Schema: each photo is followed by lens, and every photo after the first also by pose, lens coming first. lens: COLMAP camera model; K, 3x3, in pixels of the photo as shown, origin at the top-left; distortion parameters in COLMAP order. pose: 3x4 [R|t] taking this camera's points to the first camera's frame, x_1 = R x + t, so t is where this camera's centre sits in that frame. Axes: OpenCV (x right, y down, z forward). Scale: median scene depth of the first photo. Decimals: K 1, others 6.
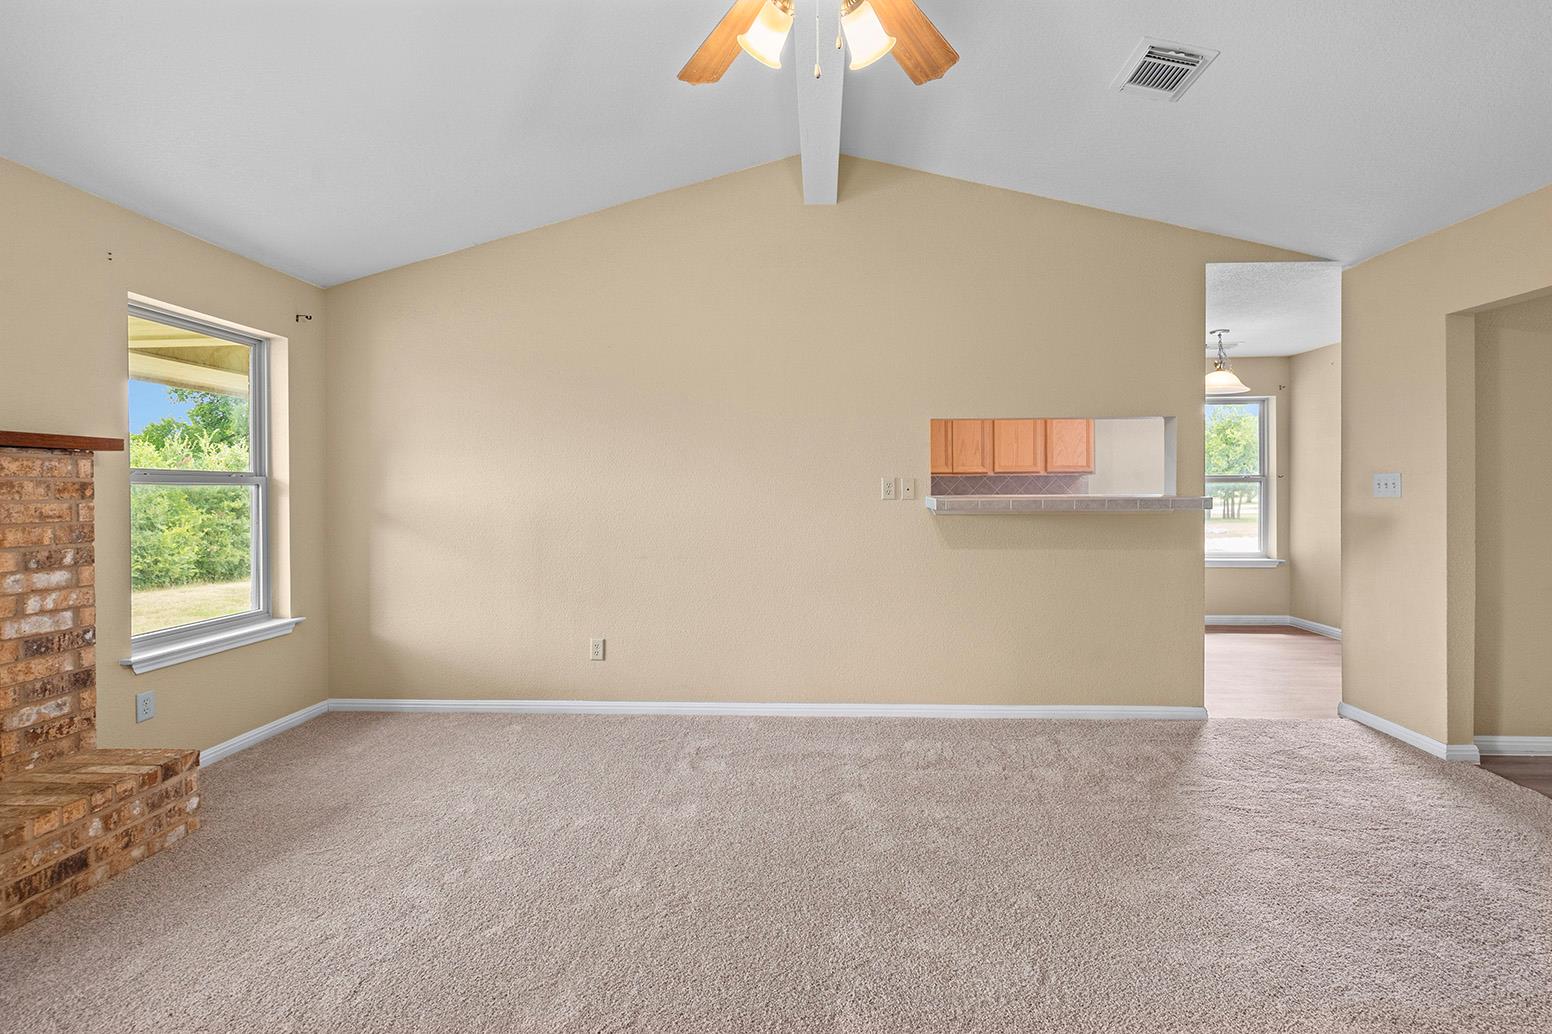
lens RADIAL K [[722.6, 0, 781.9], [0, 722.6, 488.5], [0, 0, 1]] dist [-0.000546, 0.000898]
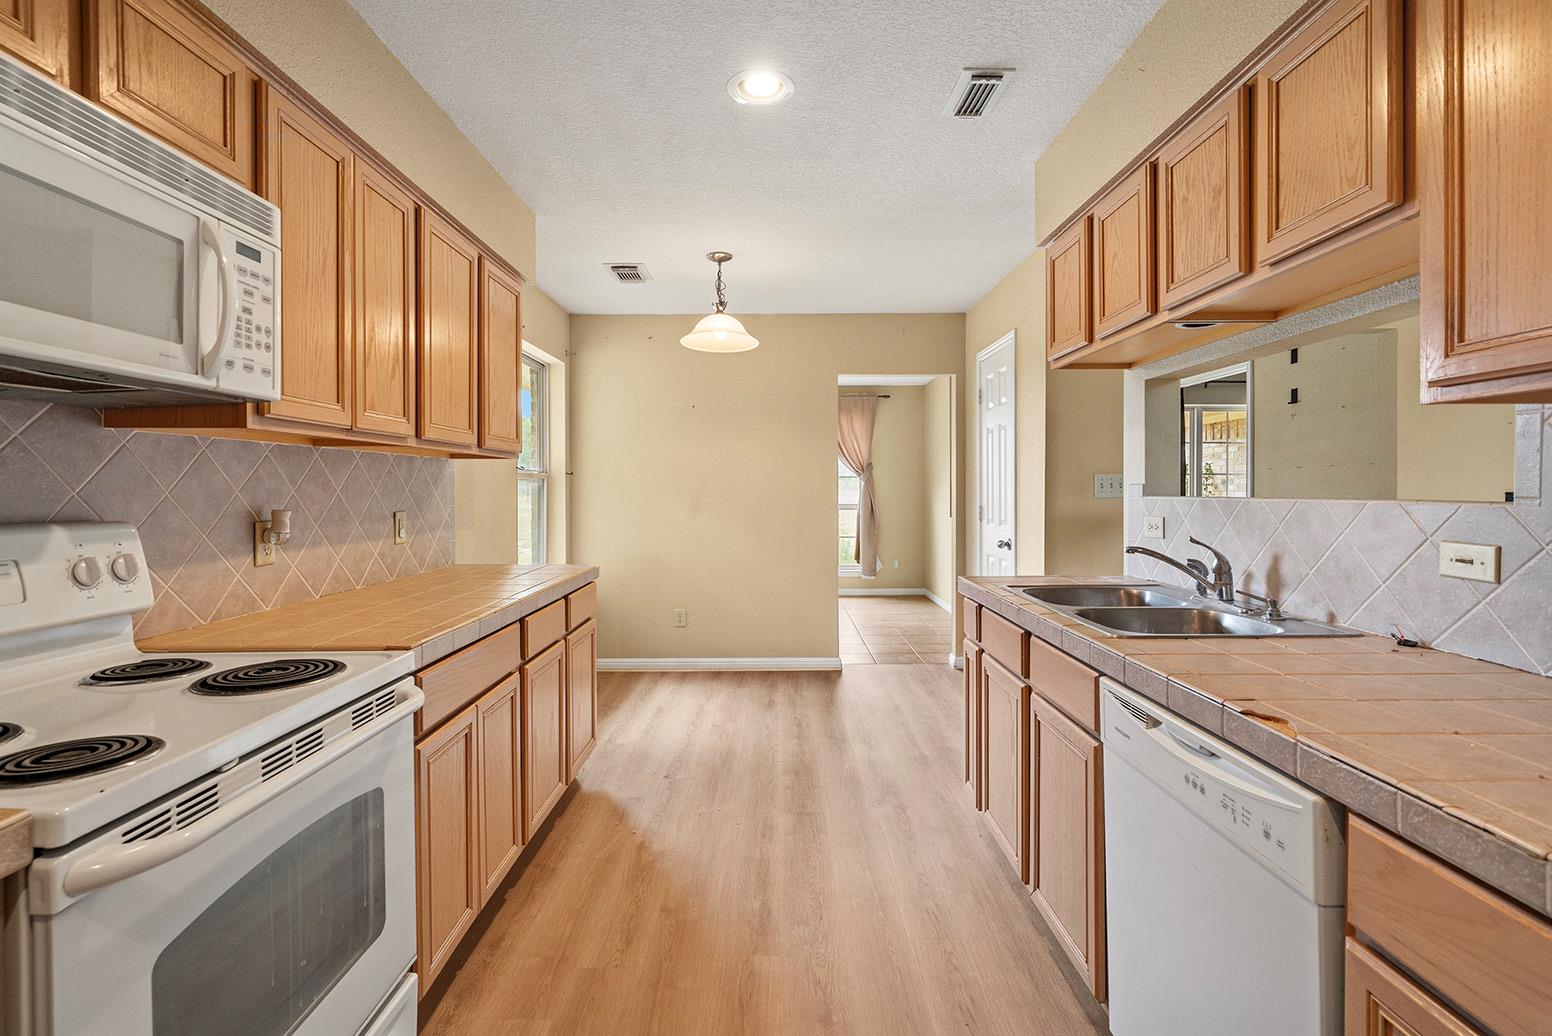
lens RADIAL K [[722.6, 0, 781.9], [0, 722.6, 489.5], [0, 0, 1]] dist [-0.000546, 0.000898]
pose [[-0.063382, 0.005339, 0.997975, -0.139236], [-0.000033, 0.999986, -0.005352, 0.008744], [-0.997989, -0.000372, -0.063381, 1.920848]]
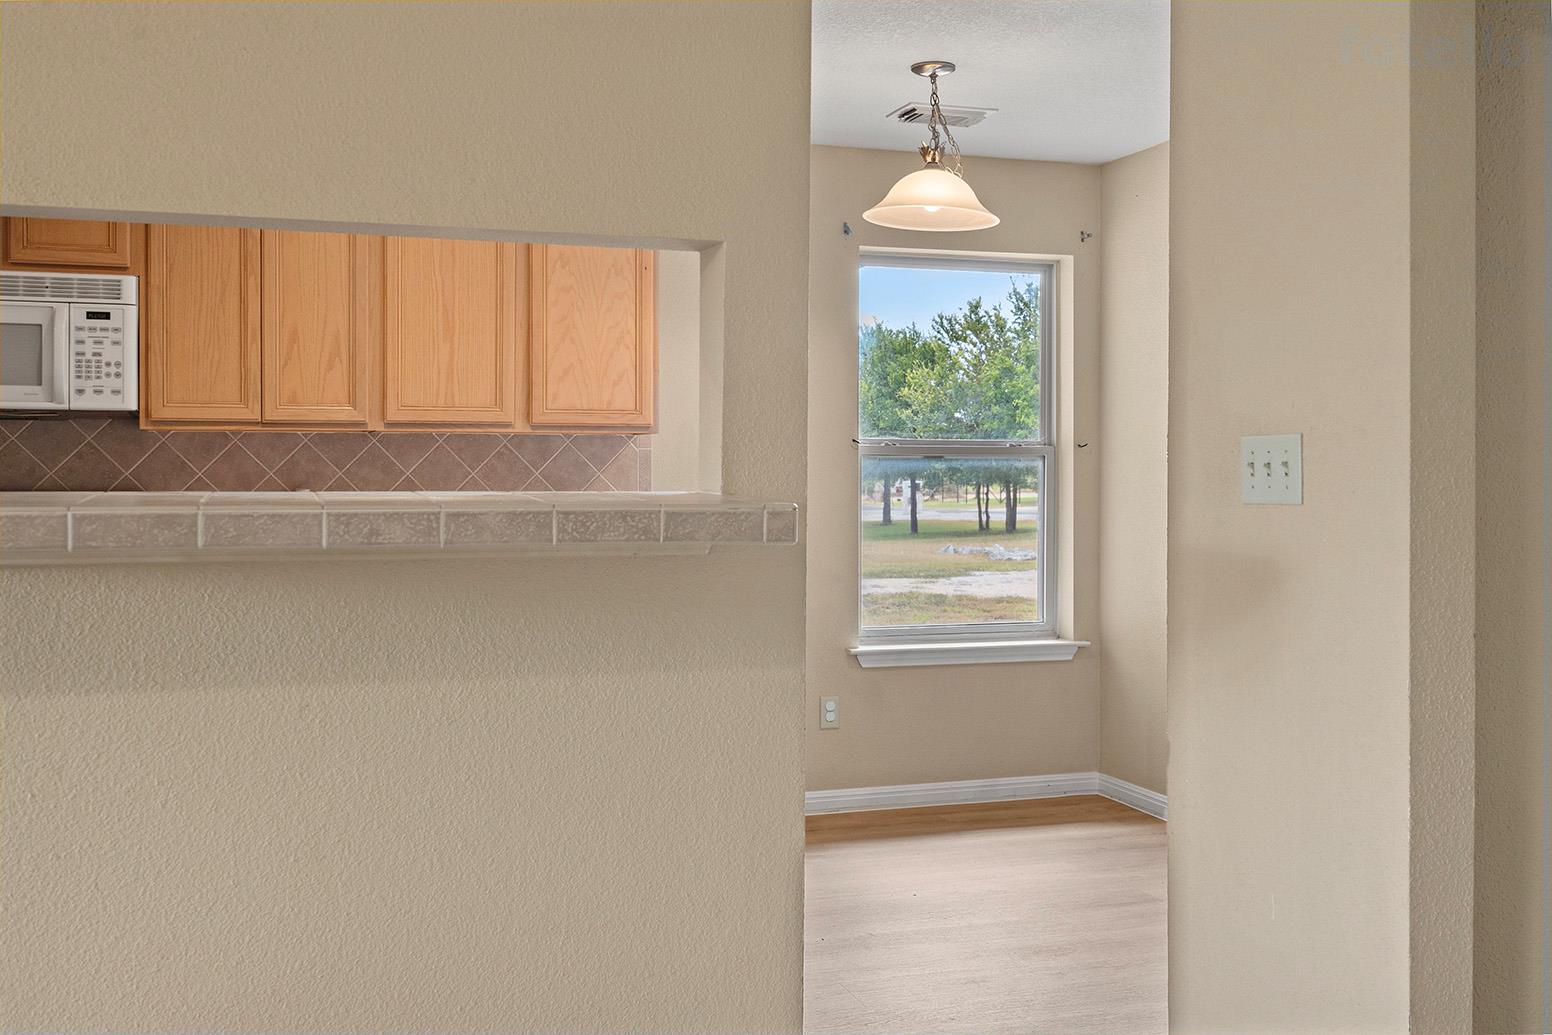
lens RADIAL K [[1555.4, 0, 775.5], [0, 1555.4, 453.9], [0, 0, 1]] dist [0.003753, -0.013024]
pose [[0.930344, 0.012133, 0.366488, 0.436246], [-0.009197, 0.999910, -0.009758, -0.003004], [-0.366574, 0.005707, 0.930372, 0.500404]]
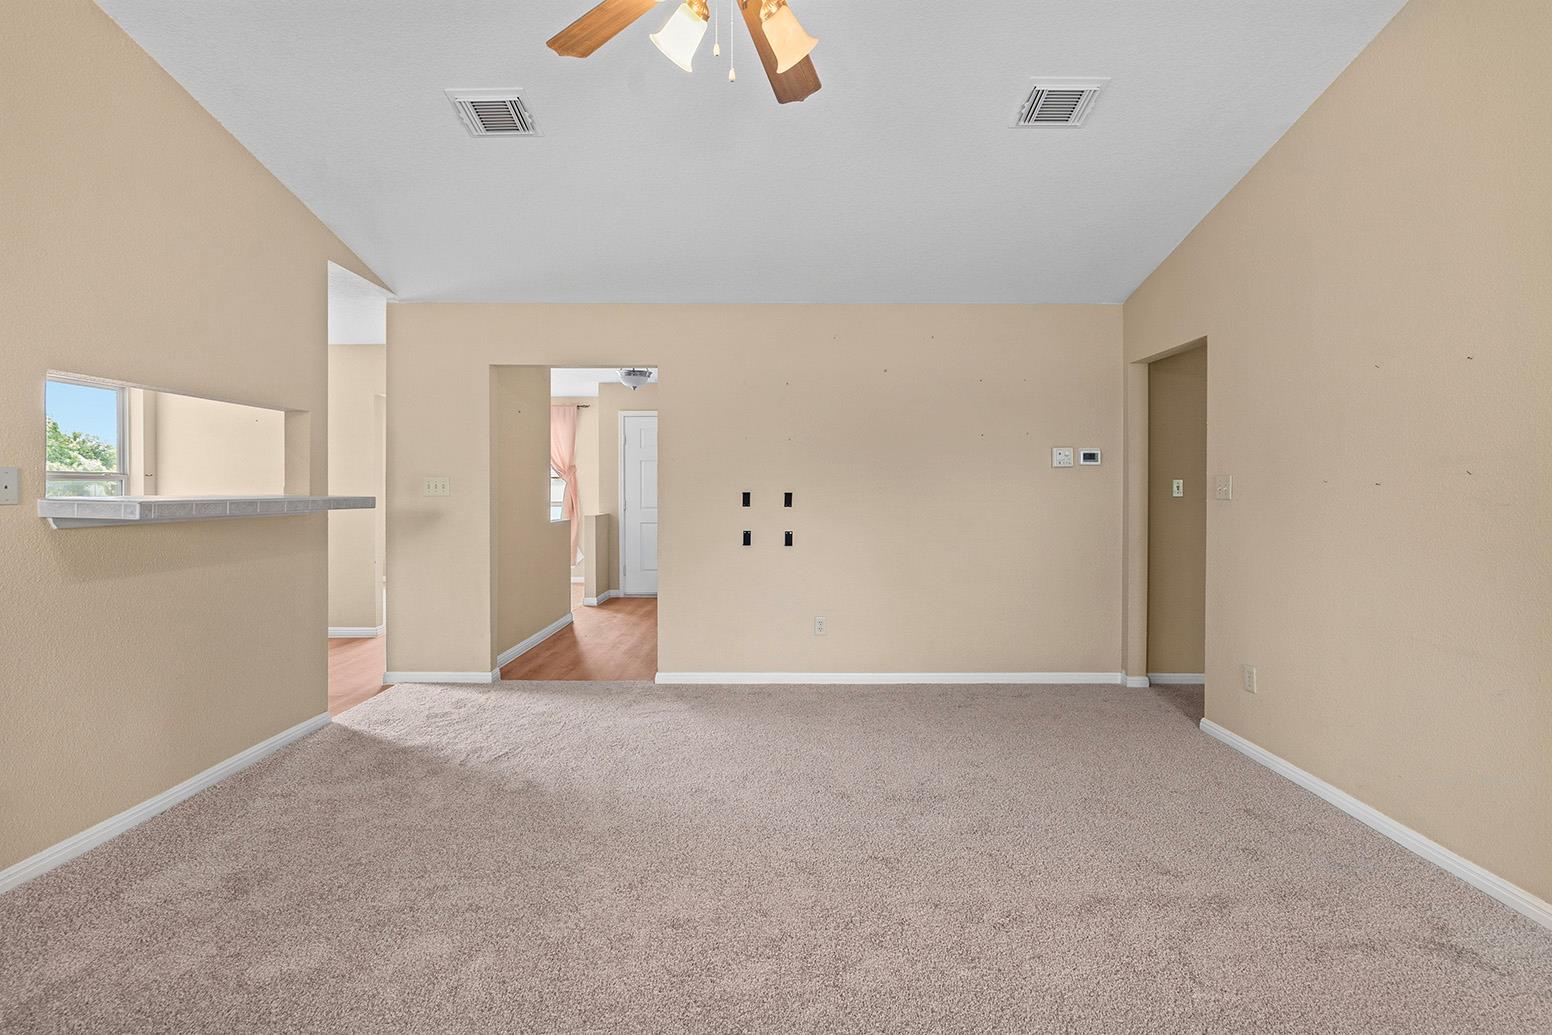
lens RADIAL K [[715.9, 0, 779.7], [0, 715.9, 494.0], [0, 0, 1]] dist [-0.001670, 0.000903]
pose [[-0.050967, -0.001646, 0.998699, -0.577144], [-0.004578, 0.999989, 0.001415, 0.003796], [-0.998690, -0.004500, -0.050974, 0.592819]]
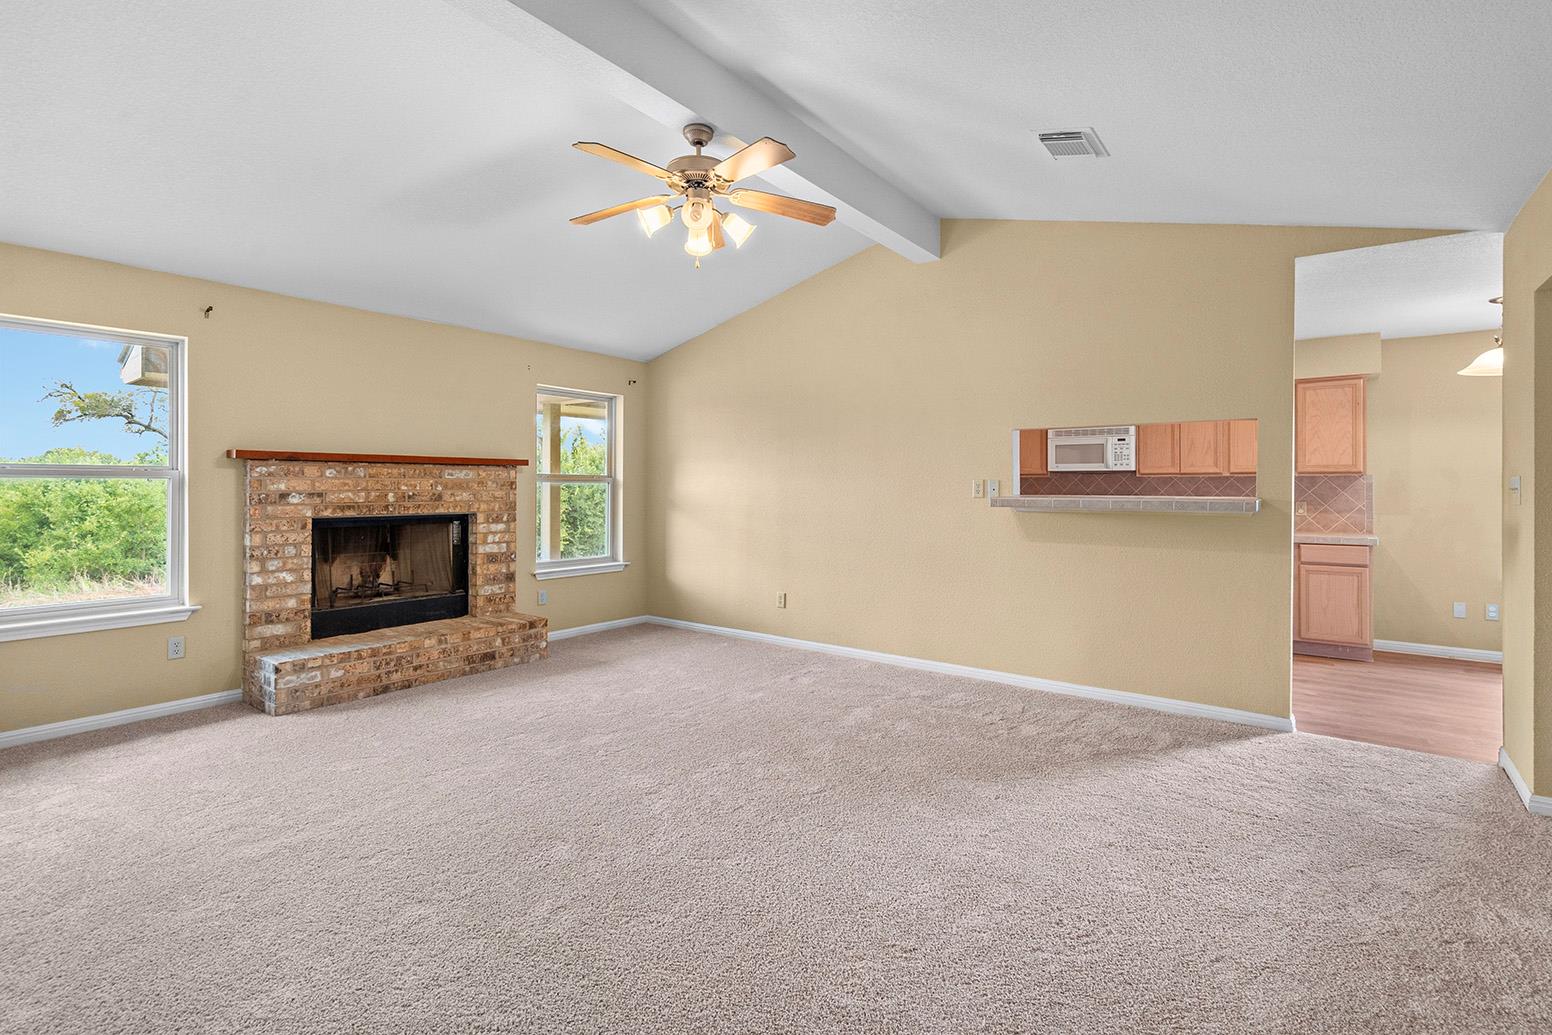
lens RADIAL K [[727.6, 0, 779.5], [0, 727.6, 472.0], [0, 0, 1]] dist [-0.000998, 0.000223]
pose [[0.824924, -0.001982, -0.565240, 0.781945], [-0.007937, 0.999855, -0.015090, -0.009787], [0.565188, 0.016935, 0.824788, -0.261908]]
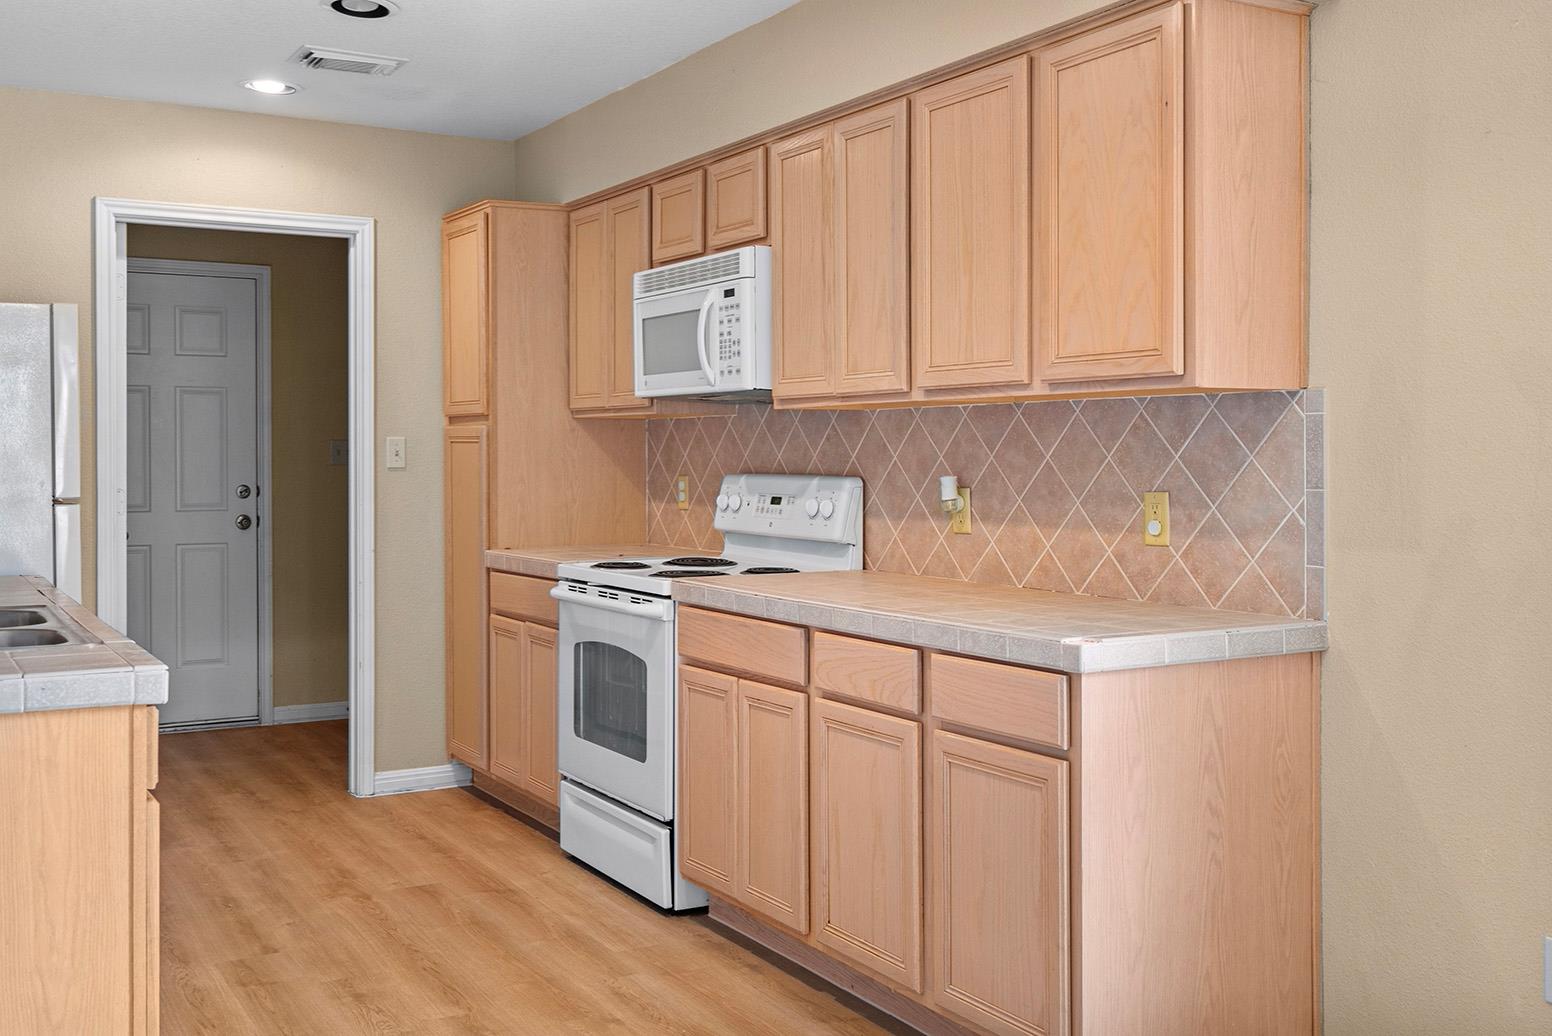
lens RADIAL K [[1555.4, 0, 775.5], [0, 1555.4, 454.4], [0, 0, 1]] dist [0.003753, -0.013024]
pose [[0.548477, 0.006291, -0.836142, 1.695676], [-0.000613, 0.999974, 0.007122, -0.005420], [0.836166, -0.003393, 0.548467, 1.438783]]
